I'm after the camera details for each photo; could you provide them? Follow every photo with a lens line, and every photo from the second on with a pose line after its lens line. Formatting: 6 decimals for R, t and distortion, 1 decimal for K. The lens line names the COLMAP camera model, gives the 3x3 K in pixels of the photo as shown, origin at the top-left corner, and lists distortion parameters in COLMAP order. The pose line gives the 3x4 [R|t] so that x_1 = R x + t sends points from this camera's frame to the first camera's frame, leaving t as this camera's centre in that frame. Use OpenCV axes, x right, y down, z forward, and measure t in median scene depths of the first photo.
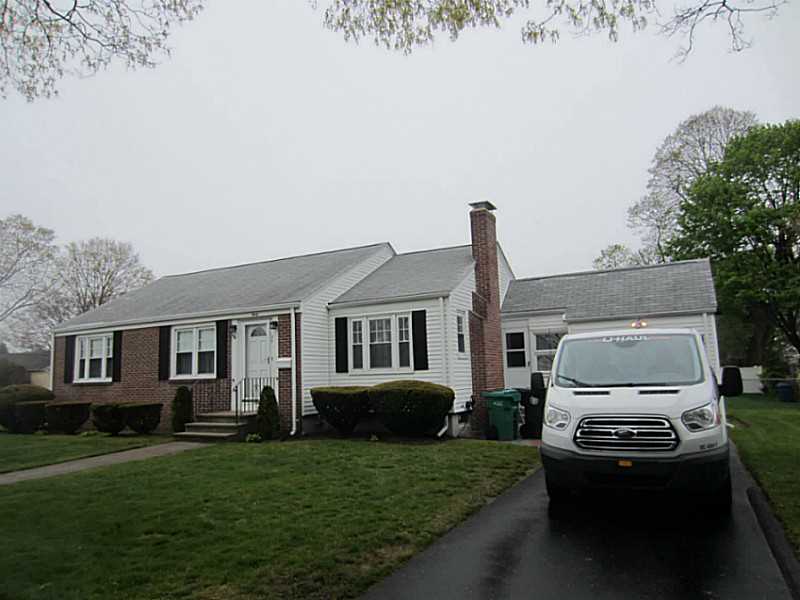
lens RADIAL K [[565.5, 0, 400.0], [0, 565.5, 300.0], [0, 0, 1]] dist [0.003057, 0.000941]
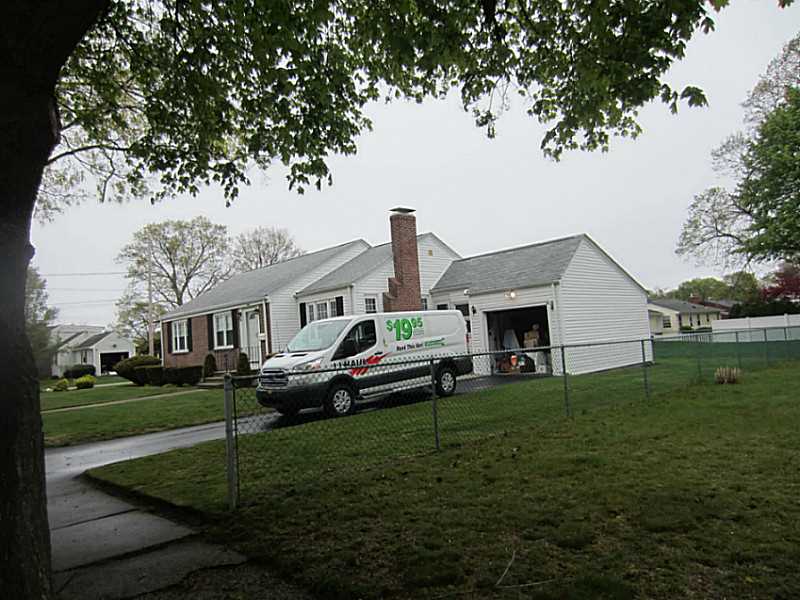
lens RADIAL K [[565.5, 0, 400.0], [0, 565.5, 300.0], [0, 0, 1]] dist [0.003057, 0.000941]
pose [[0.949030, -0.060417, -0.309340, 0.532626], [0.083624, 0.994547, 0.062309, -0.041941], [0.303889, -0.085002, 0.948908, -0.257008]]
